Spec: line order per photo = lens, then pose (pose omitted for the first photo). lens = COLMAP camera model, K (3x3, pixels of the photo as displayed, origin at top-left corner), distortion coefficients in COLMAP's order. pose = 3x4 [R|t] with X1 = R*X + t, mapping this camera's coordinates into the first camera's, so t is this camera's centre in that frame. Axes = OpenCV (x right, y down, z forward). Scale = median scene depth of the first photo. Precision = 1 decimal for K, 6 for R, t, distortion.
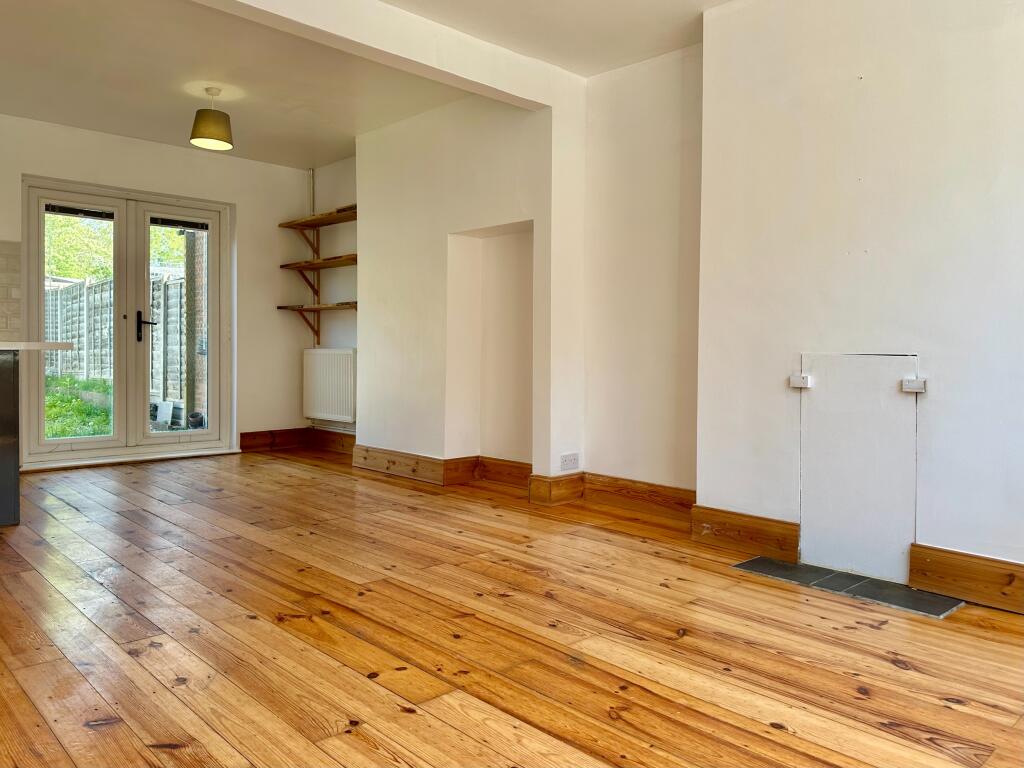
lens RADIAL K [[731.2, 0, 512.0], [0, 731.2, 384.0], [0, 0, 1]] dist [0.166803, -0.300971]
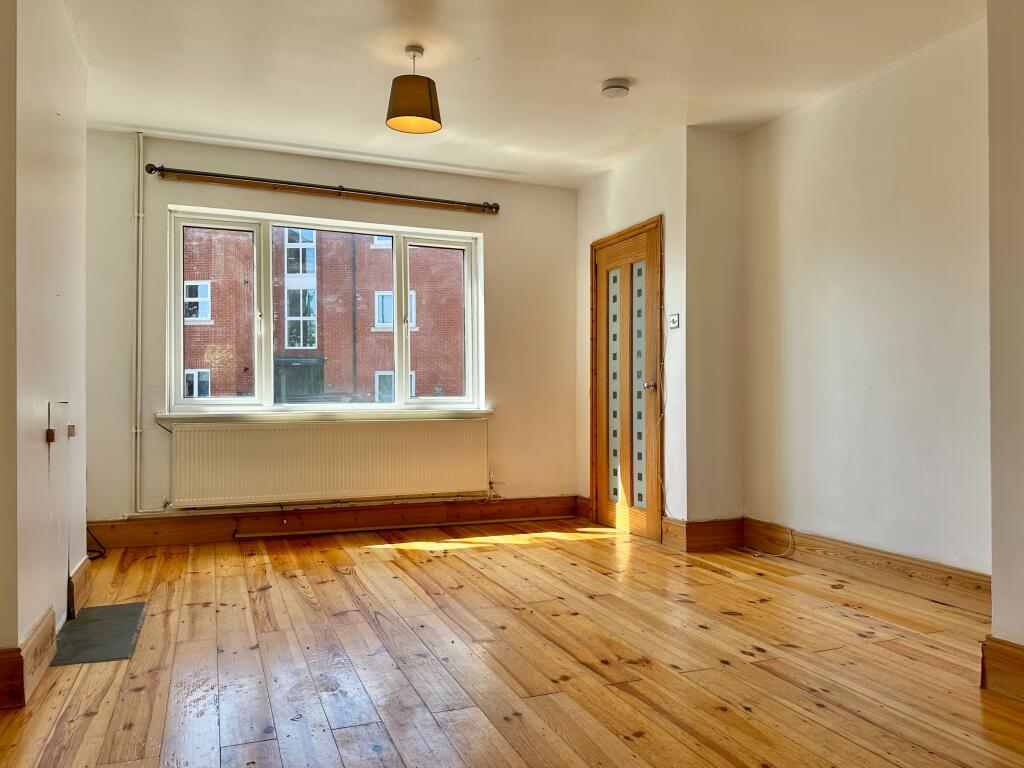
lens RADIAL K [[731.2, 0, 512.0], [0, 731.2, 384.0], [0, 0, 1]] dist [0.166803, -0.300971]
pose [[-0.927806, 0.002263, 0.373057, -0.540993], [0.013231, 0.999552, 0.026844, -0.101024], [-0.372829, 0.029842, -0.927420, 2.088604]]
